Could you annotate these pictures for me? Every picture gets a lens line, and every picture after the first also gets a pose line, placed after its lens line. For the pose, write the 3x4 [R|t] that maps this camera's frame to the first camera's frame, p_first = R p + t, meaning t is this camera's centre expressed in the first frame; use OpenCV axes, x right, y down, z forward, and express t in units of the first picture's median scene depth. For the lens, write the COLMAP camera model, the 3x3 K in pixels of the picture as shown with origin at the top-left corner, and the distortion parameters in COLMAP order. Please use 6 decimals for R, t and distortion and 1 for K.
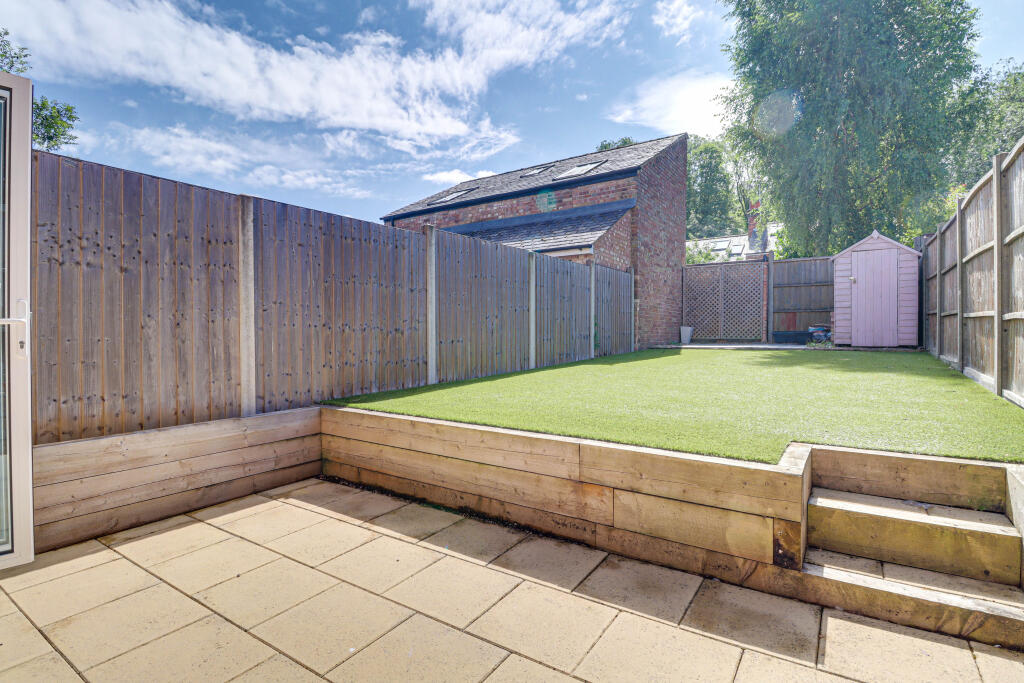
lens RADIAL K [[495.3, 0, 506.9], [0, 495.3, 337.4], [0, 0, 1]] dist [0.001761, -0.014967]
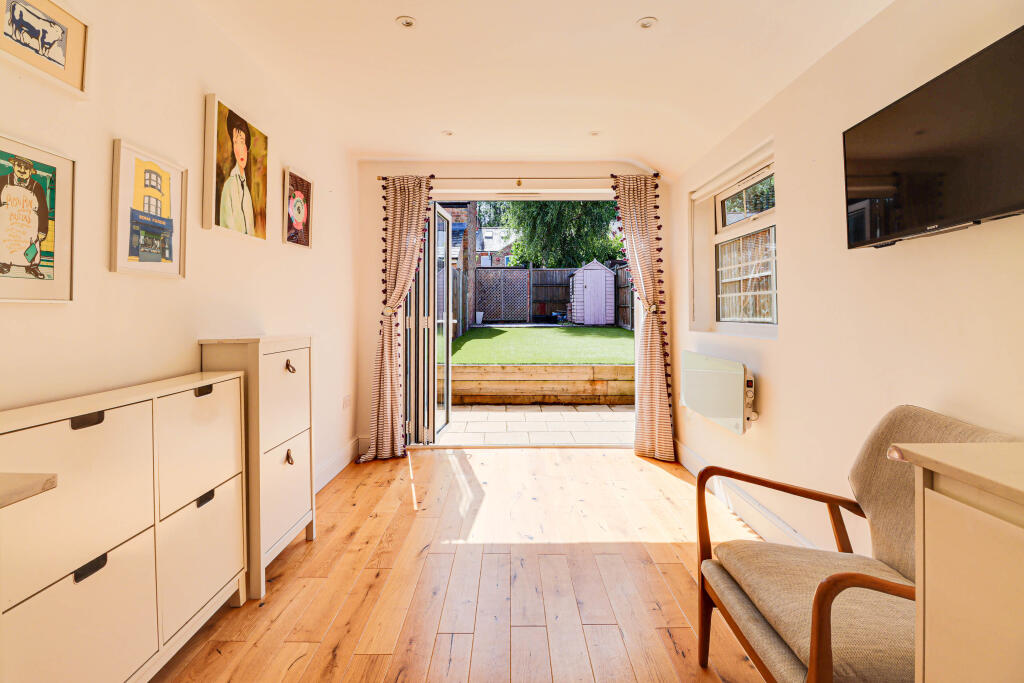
lens RADIAL K [[474.4, 0, 513.7], [0, 474.4, 301.7], [0, 0, 1]] dist [0.000365, -0.012478]
pose [[0.826206, 0.012912, 0.563220, -1.265308], [0.005800, 0.999489, -0.031422, -0.032750], [-0.563338, 0.029227, 0.825709, -0.644194]]
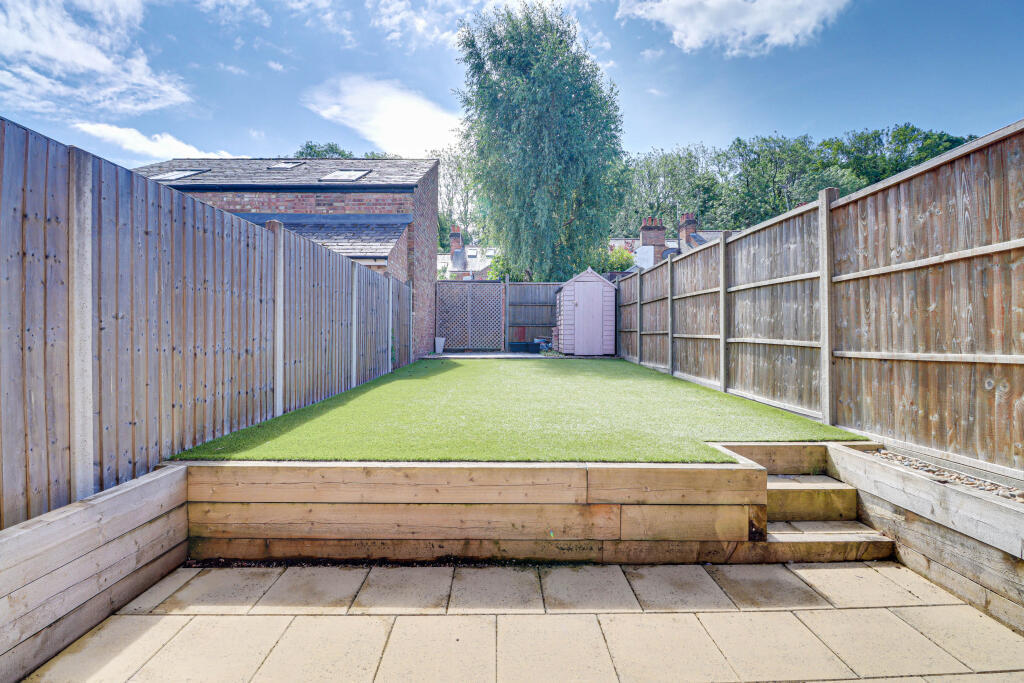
lens RADIAL K [[480.9, 0, 507.6], [0, 480.9, 336.5], [0, 0, 1]] dist [0.000489, -0.013447]
pose [[0.823403, 0.007176, 0.567412, -0.459074], [0.000311, 0.999914, -0.013097, -0.040835], [-0.567457, 0.010961, 0.823330, 0.202597]]
